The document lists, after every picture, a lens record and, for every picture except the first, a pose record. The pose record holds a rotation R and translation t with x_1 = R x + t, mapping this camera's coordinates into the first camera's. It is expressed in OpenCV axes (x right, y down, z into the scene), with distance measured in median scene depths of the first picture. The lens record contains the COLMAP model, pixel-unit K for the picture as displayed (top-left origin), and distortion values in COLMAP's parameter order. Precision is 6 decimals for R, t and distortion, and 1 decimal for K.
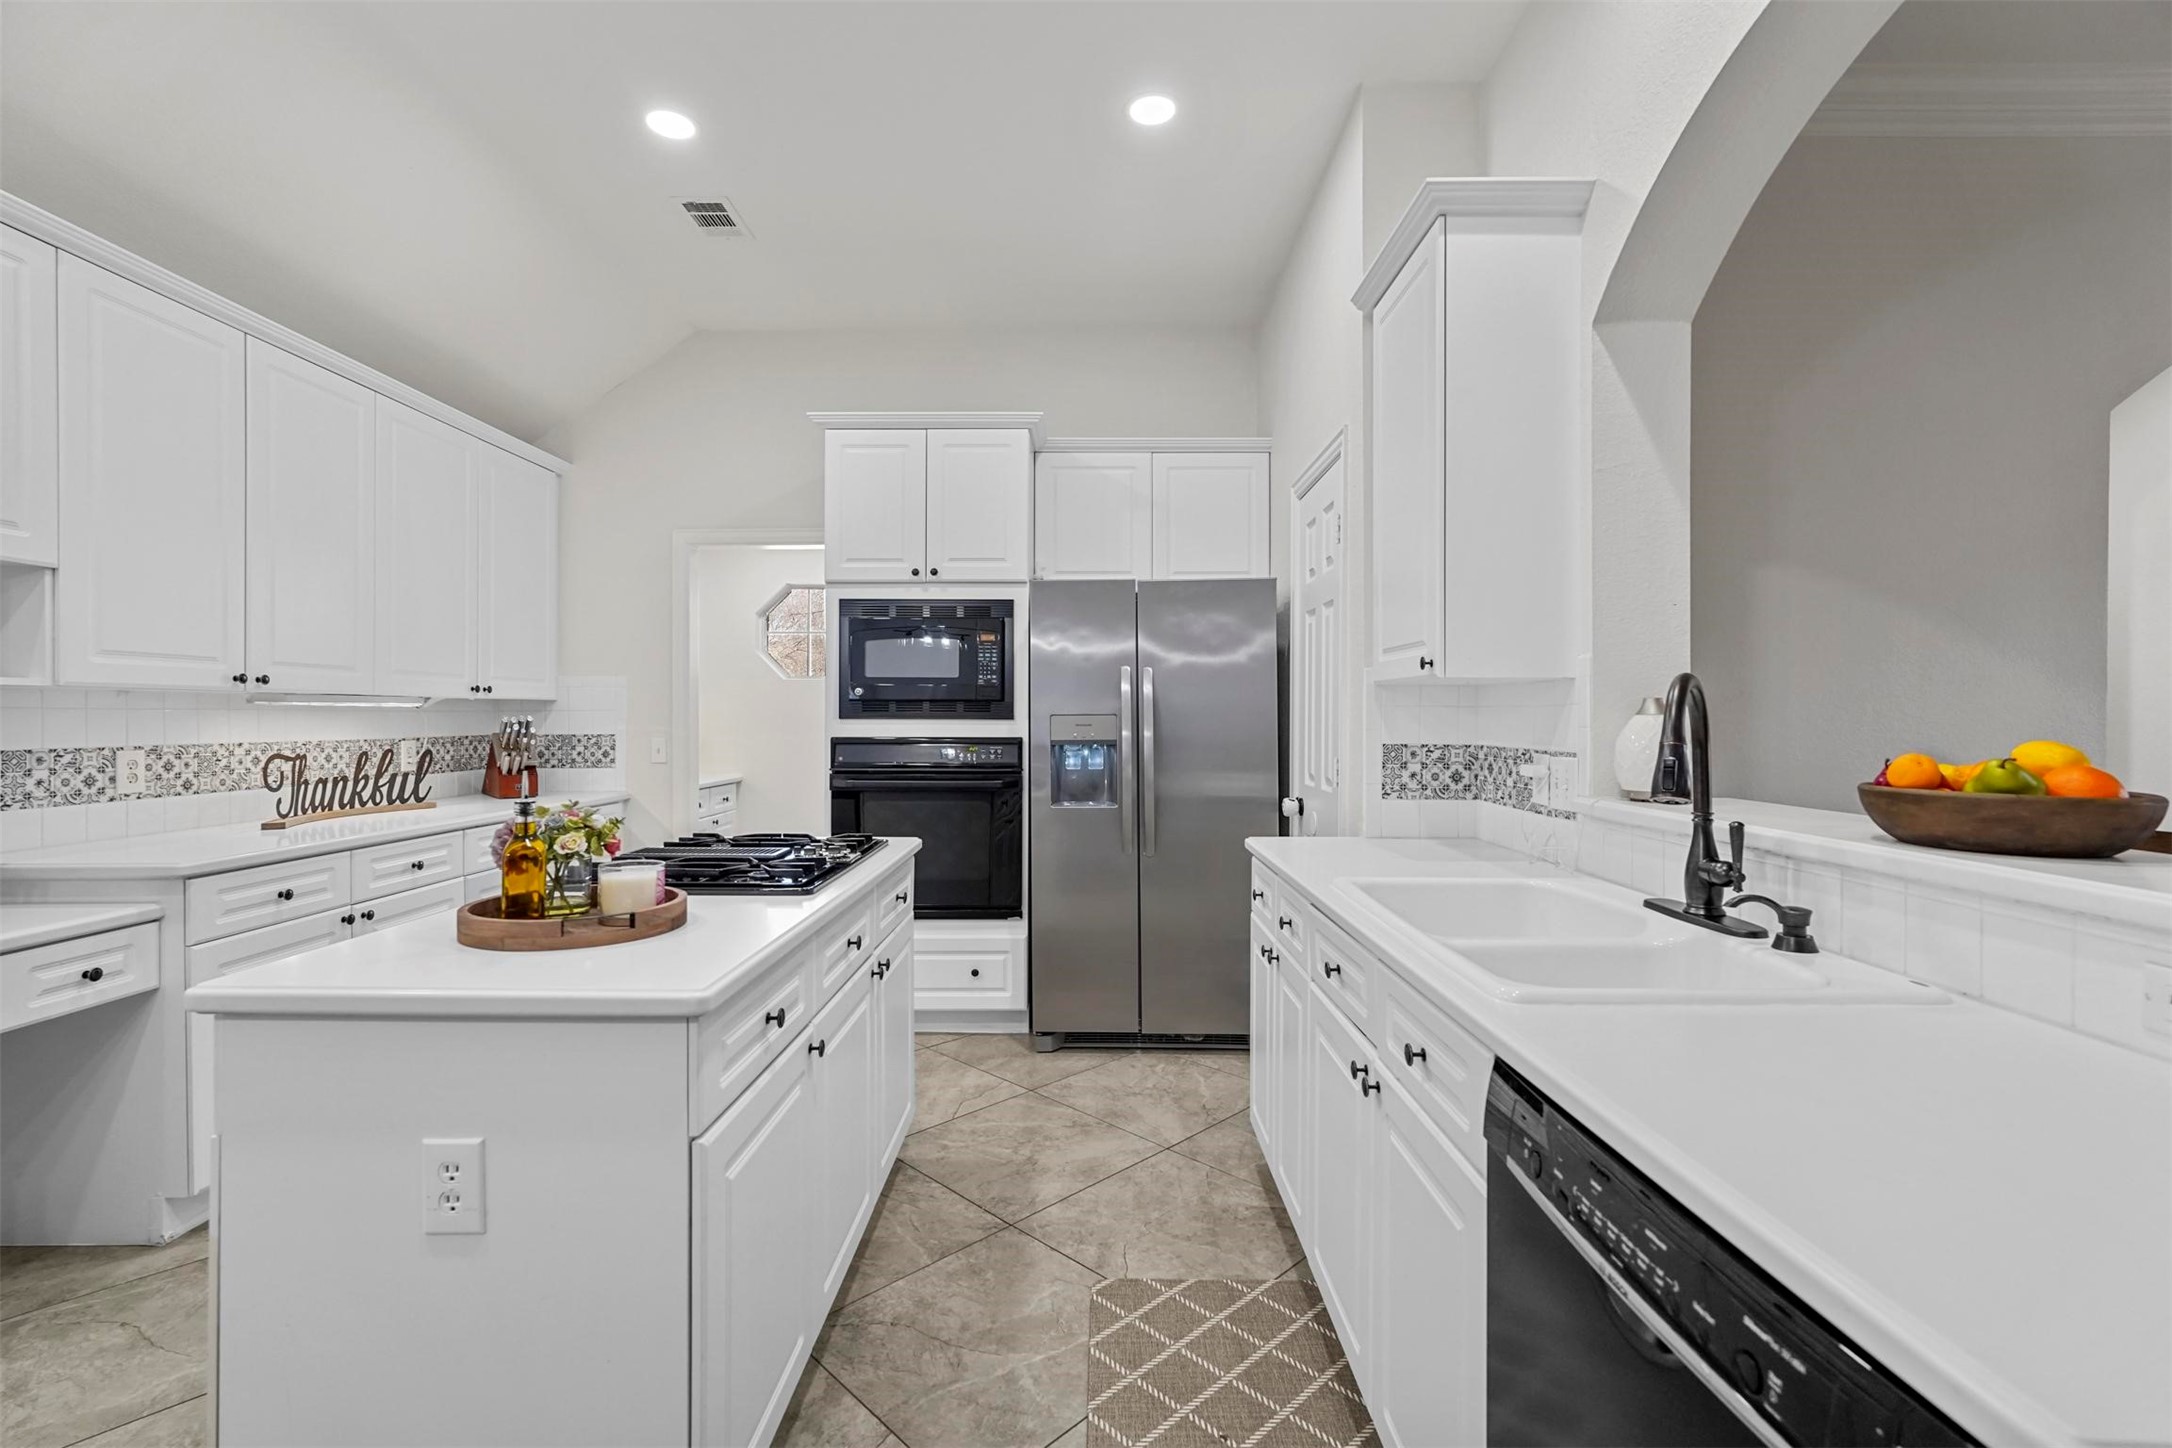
lens RADIAL K [[959.1, 0, 1088.2], [0, 959.1, 722.6], [0, 0, 1]] dist [-0.007158, 0.003003]
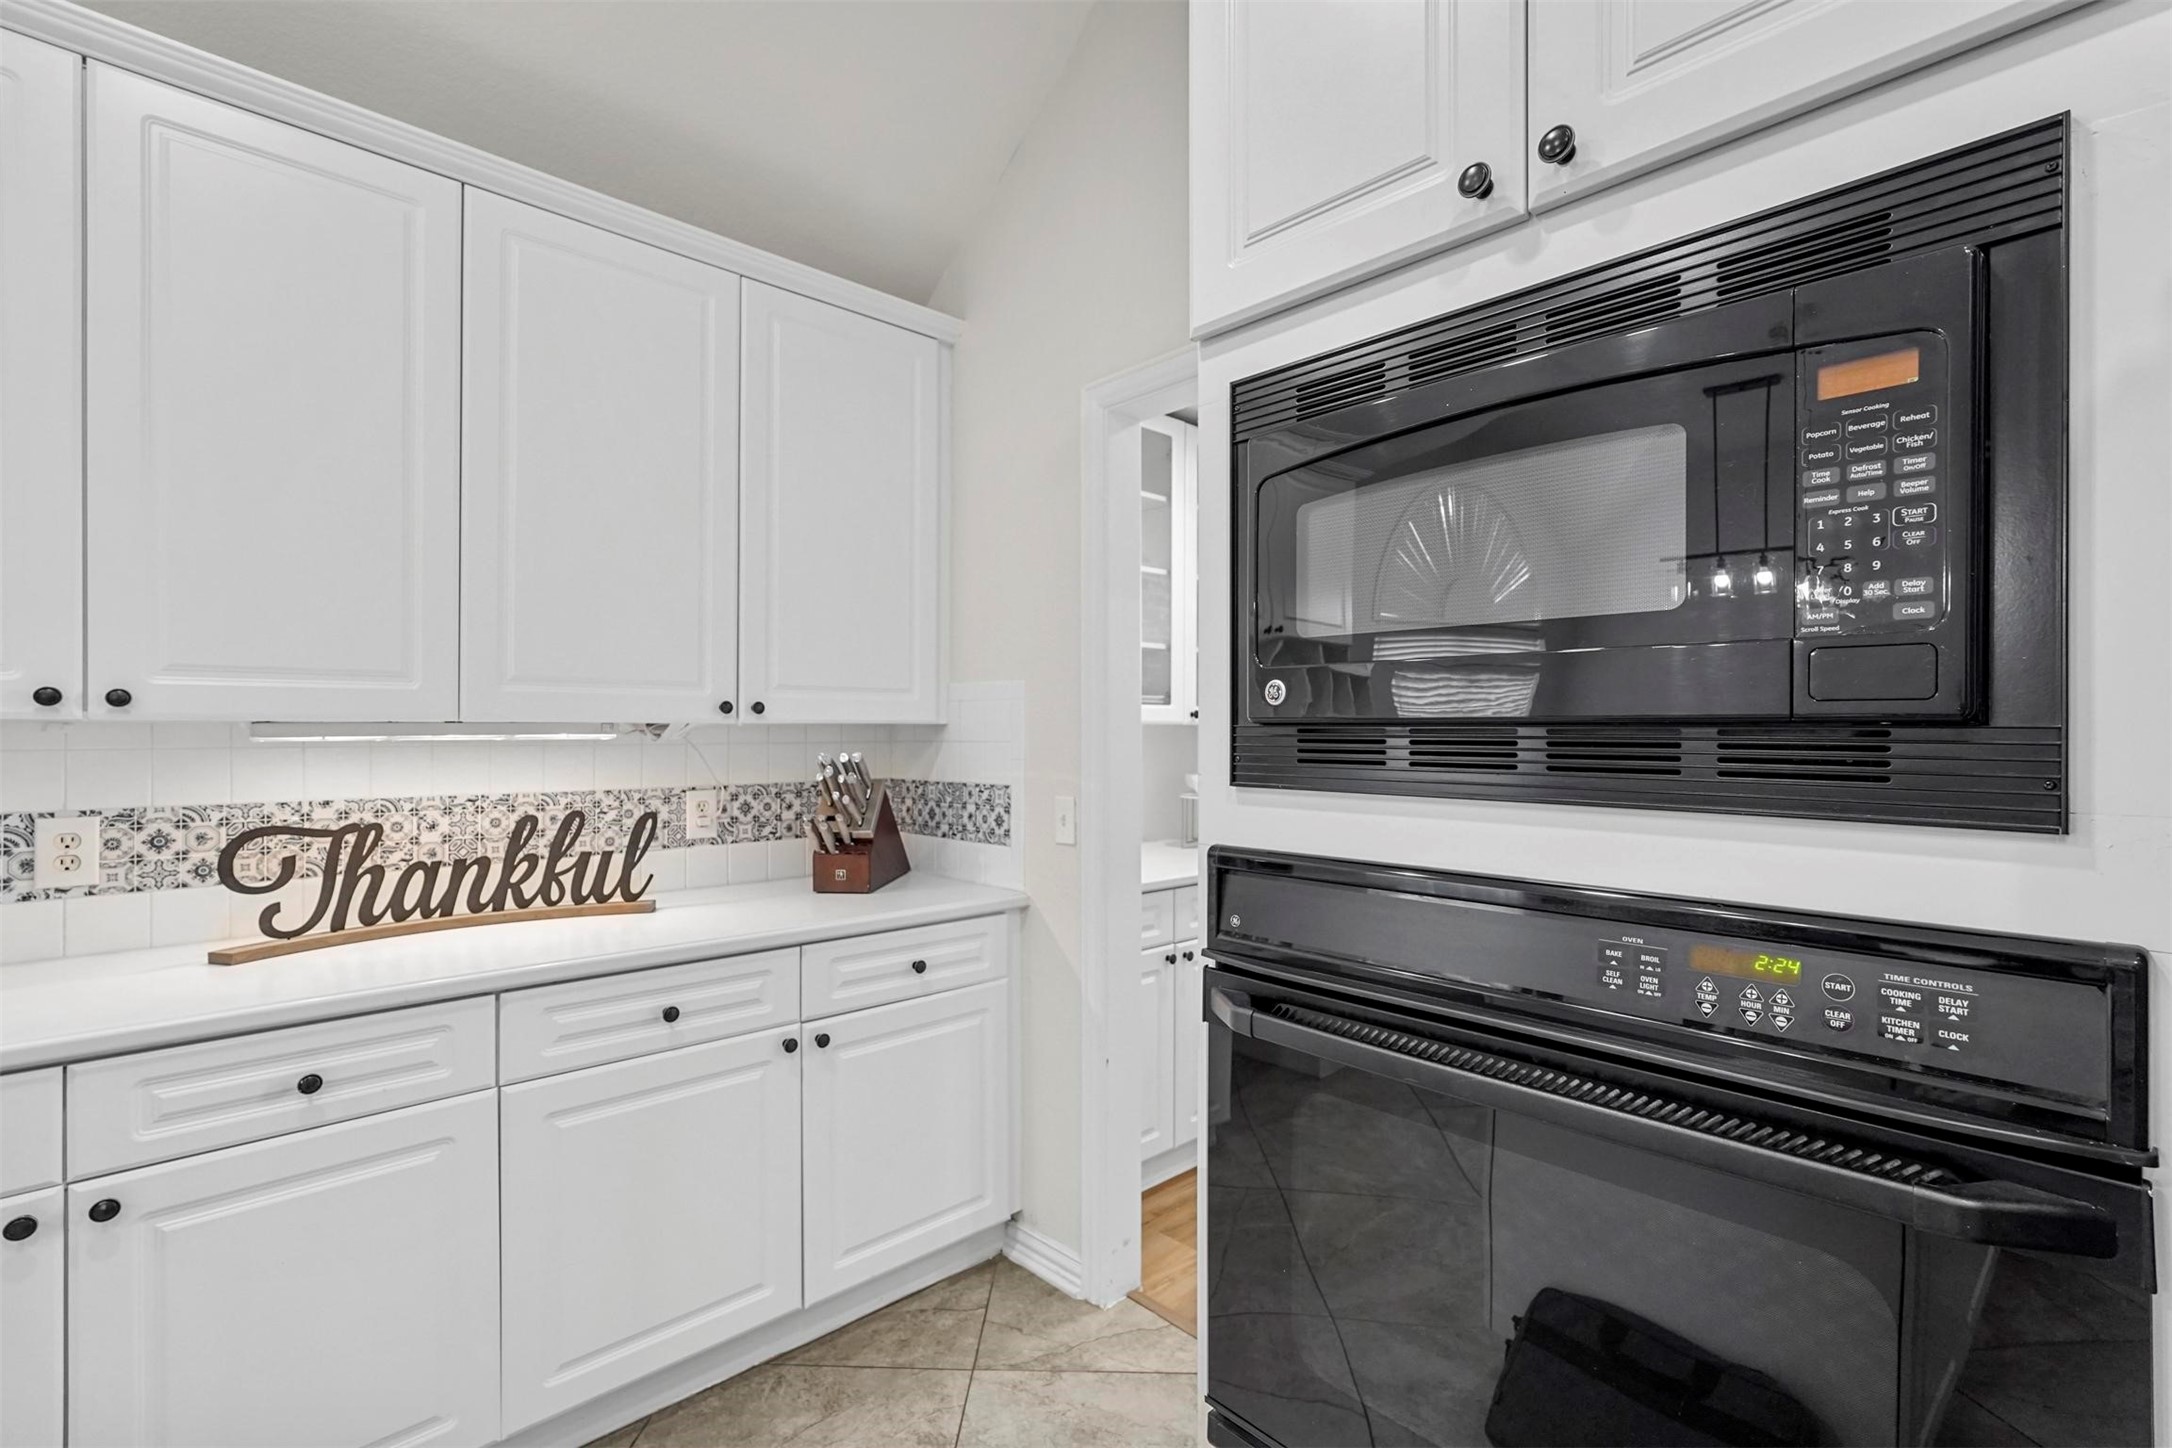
lens RADIAL K [[959.1, 0, 1083.3], [0, 959.1, 732.3], [0, 0, 1]] dist [-0.007158, 0.003003]
pose [[0.688100, 0.001114, -0.725615, -0.079129], [-0.004916, 0.999983, -0.003127, -0.020603], [0.725599, 0.005719, 0.688094, 0.800853]]
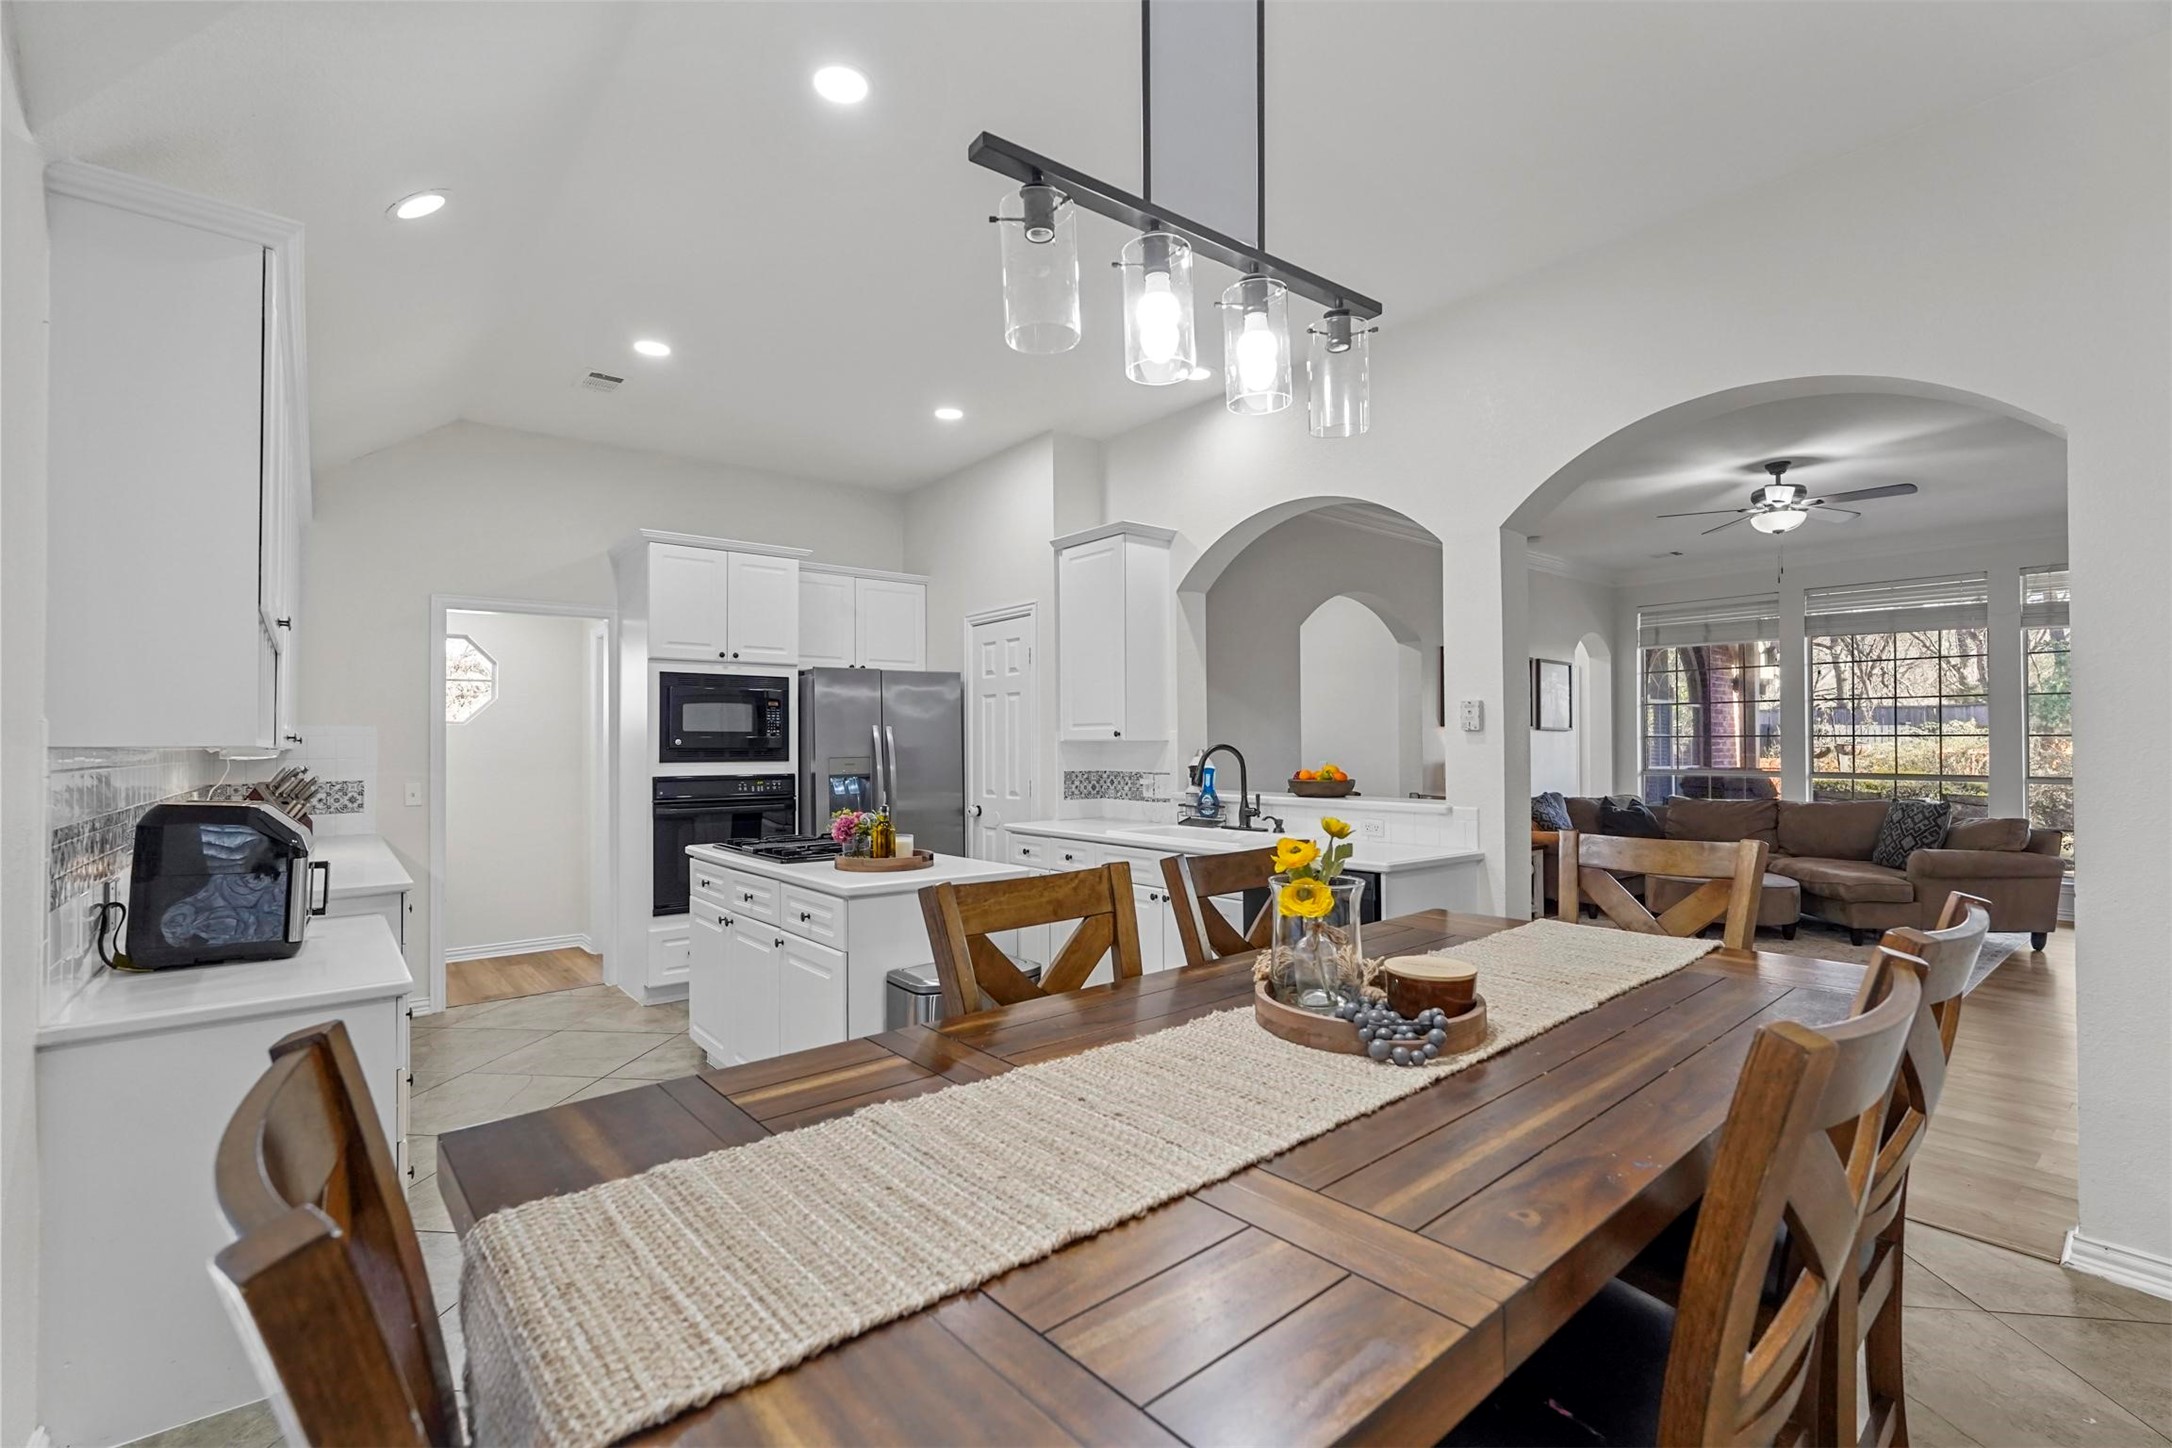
lens RADIAL K [[959.1, 0, 1085.6], [0, 959.1, 725.6], [0, 0, 1]] dist [-0.007158, 0.003003]
pose [[0.777770, 0.005557, 0.628525, -0.662829], [0.011183, 0.999680, -0.022677, -0.019461], [-0.628450, 0.024666, 0.777459, -0.405204]]
